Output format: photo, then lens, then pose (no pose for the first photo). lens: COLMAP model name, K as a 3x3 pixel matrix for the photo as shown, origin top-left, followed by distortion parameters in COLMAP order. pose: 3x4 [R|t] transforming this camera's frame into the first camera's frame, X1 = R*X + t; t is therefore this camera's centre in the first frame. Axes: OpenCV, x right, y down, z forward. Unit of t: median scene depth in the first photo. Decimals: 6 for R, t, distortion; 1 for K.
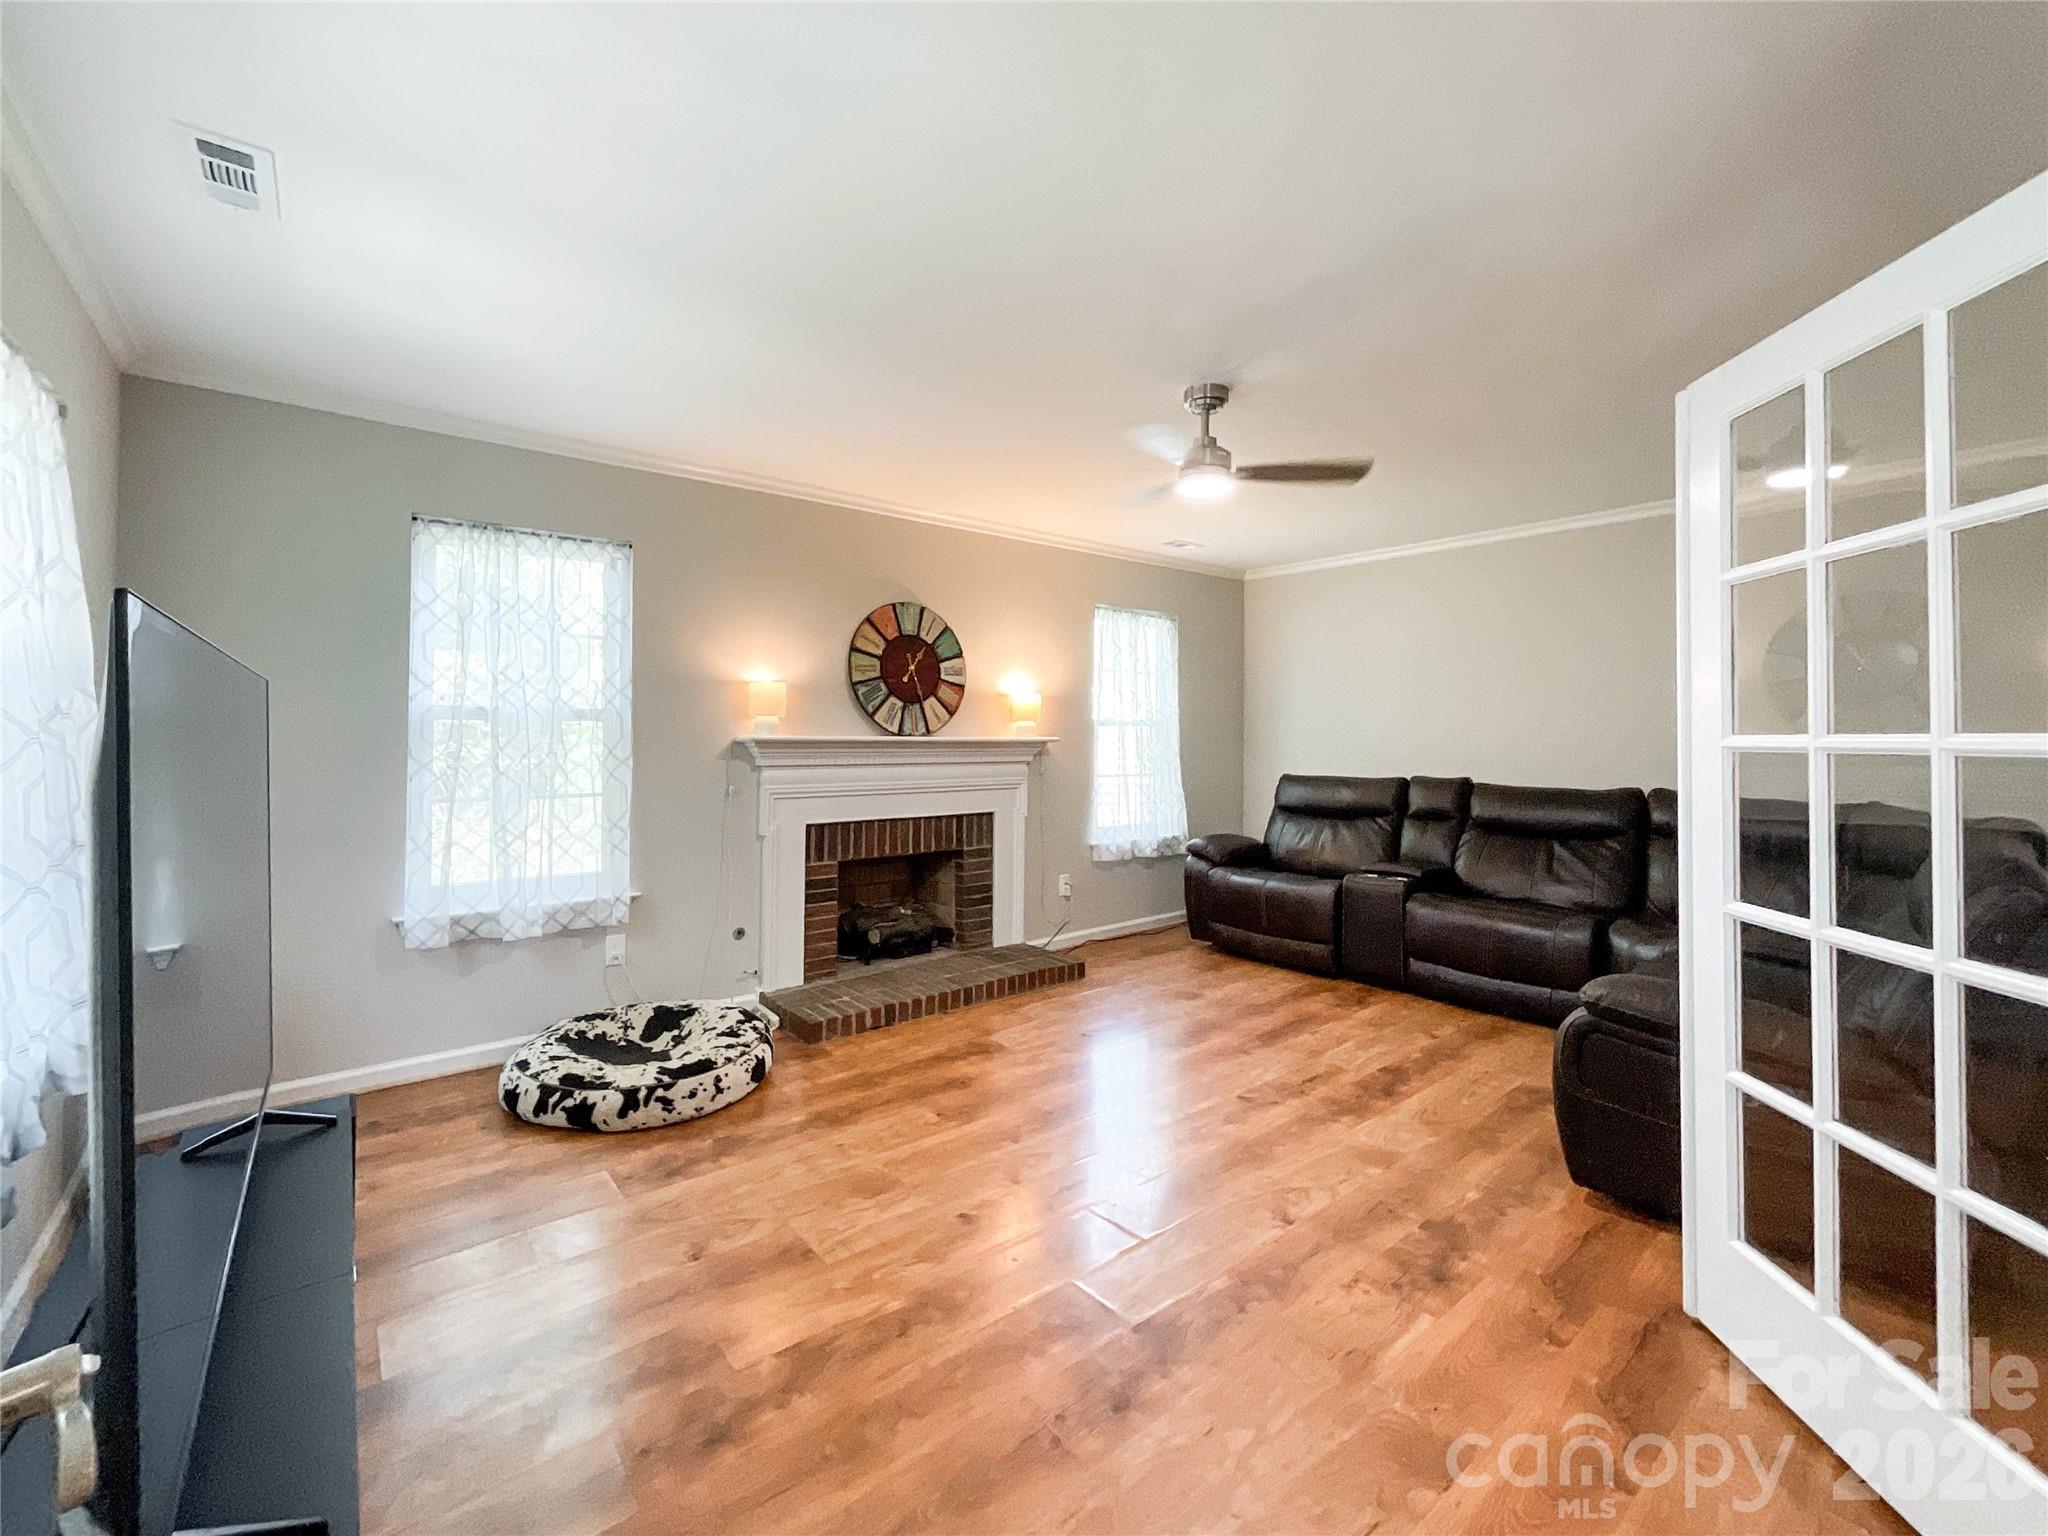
lens RADIAL K [[856.6, 0, 1039.0], [0, 856.6, 729.8], [0, 0, 1]] dist [-0.033038, 0.018835]
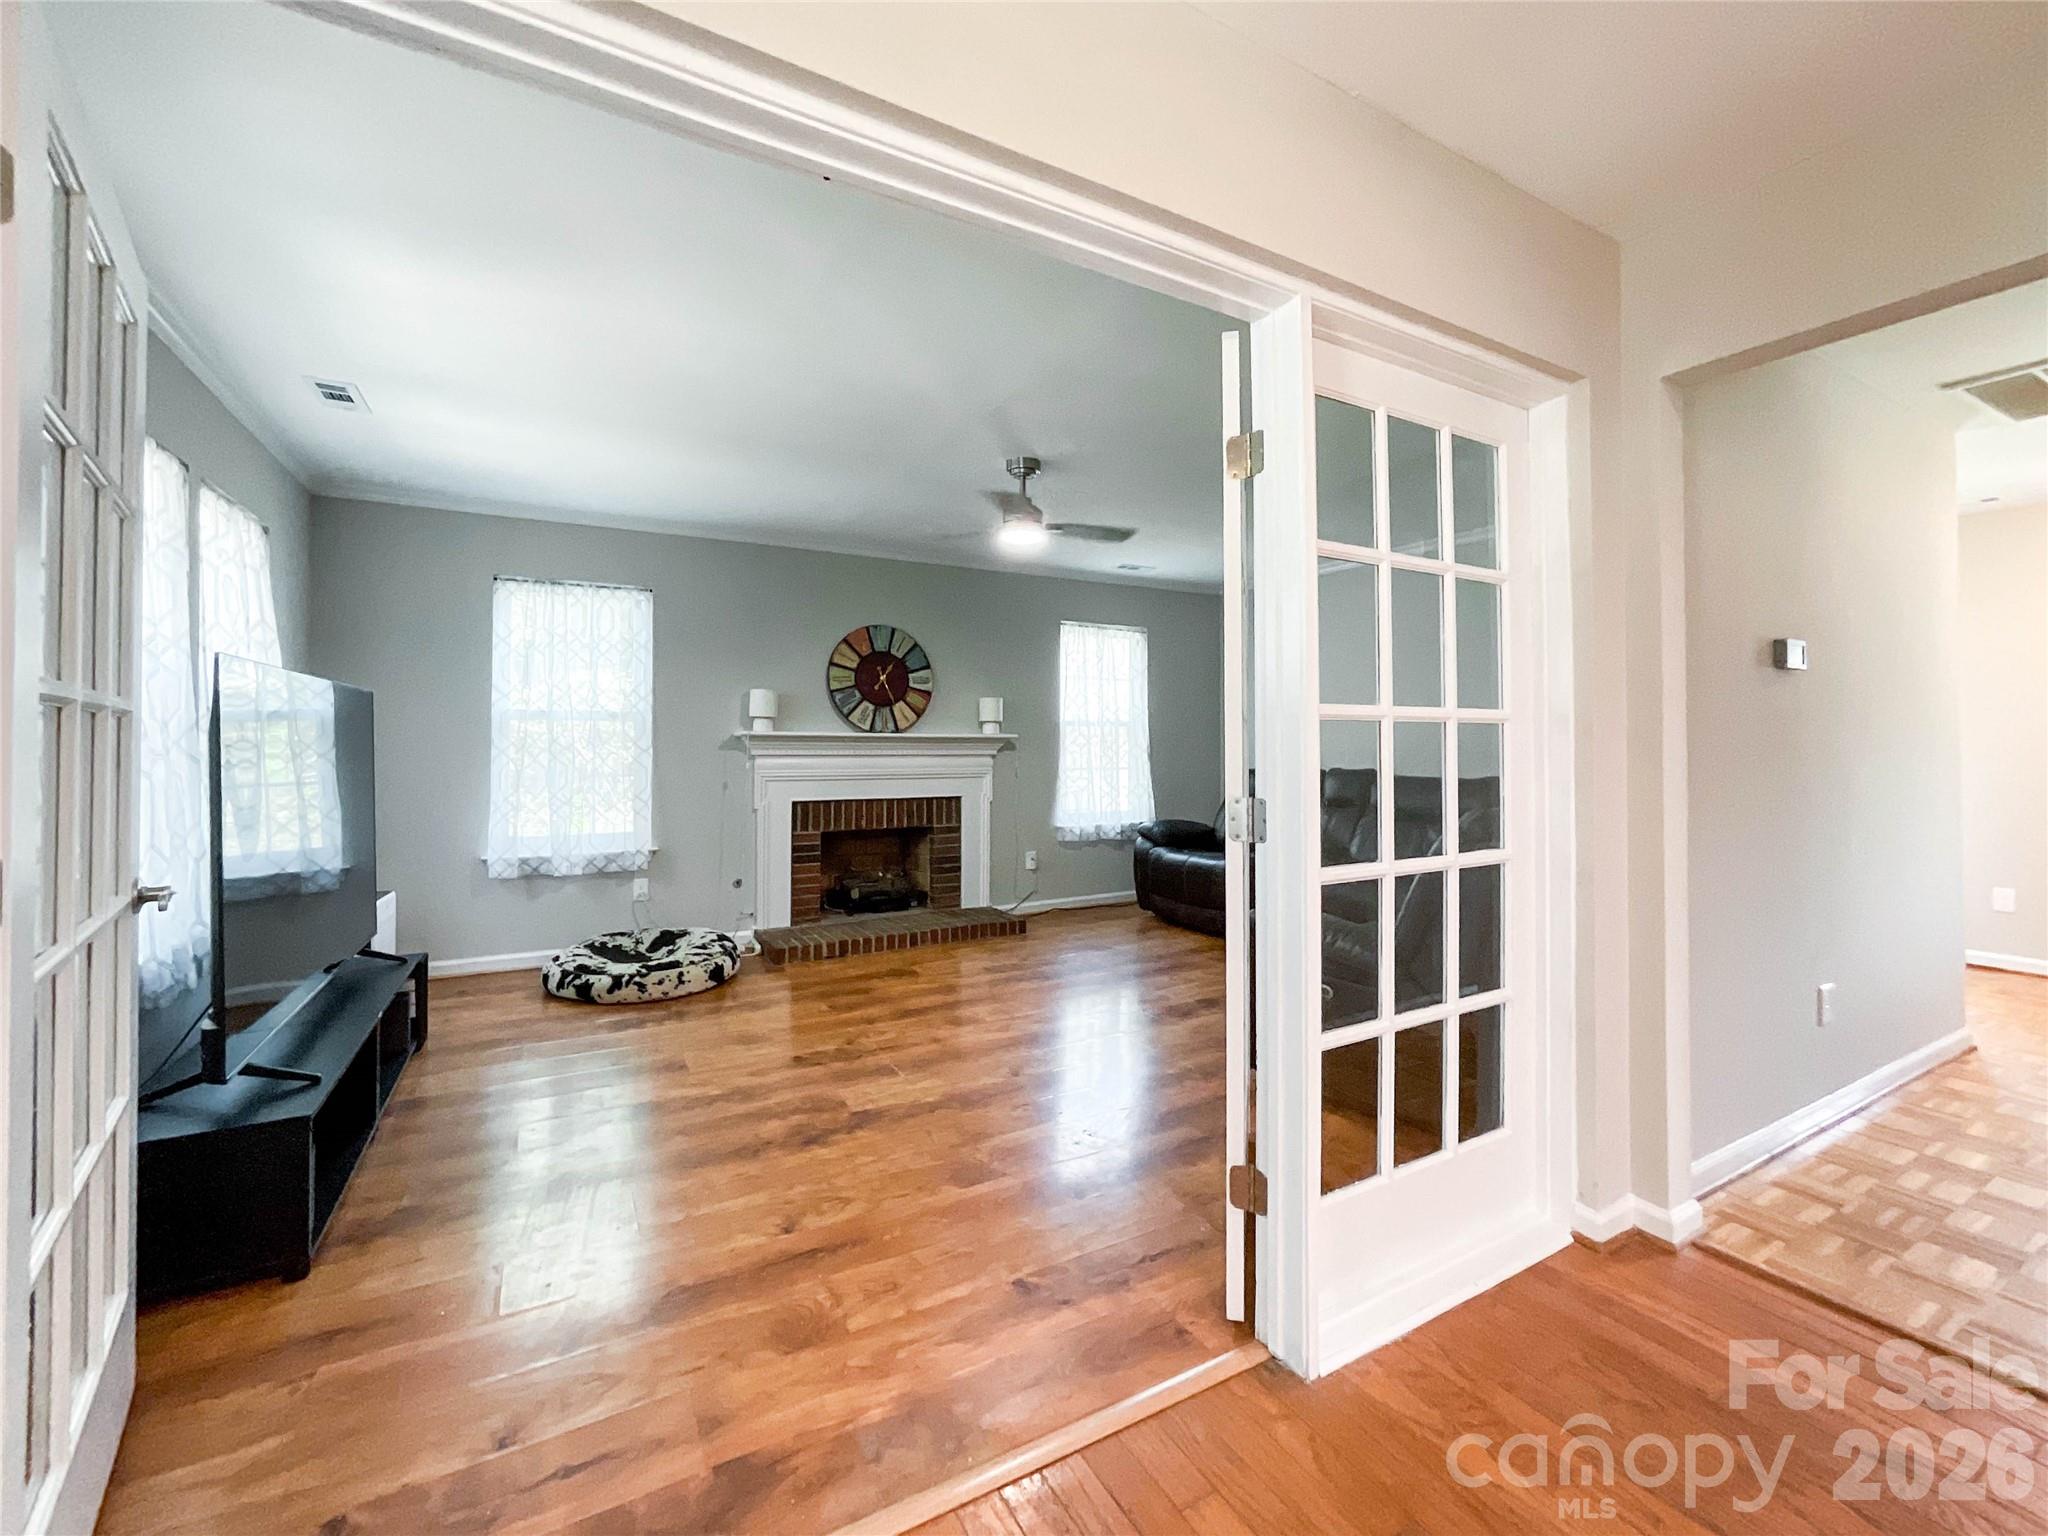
lens RADIAL K [[830.2, 0, 1027.1], [0, 830.2, 739.3], [0, 0, 1]] dist [-0.034171, 0.032648]
pose [[0.987007, -0.002217, -0.160661, 0.275353], [0.002754, 0.999991, 0.003120, 0.014787], [0.160653, -0.003522, 0.987005, -0.169202]]
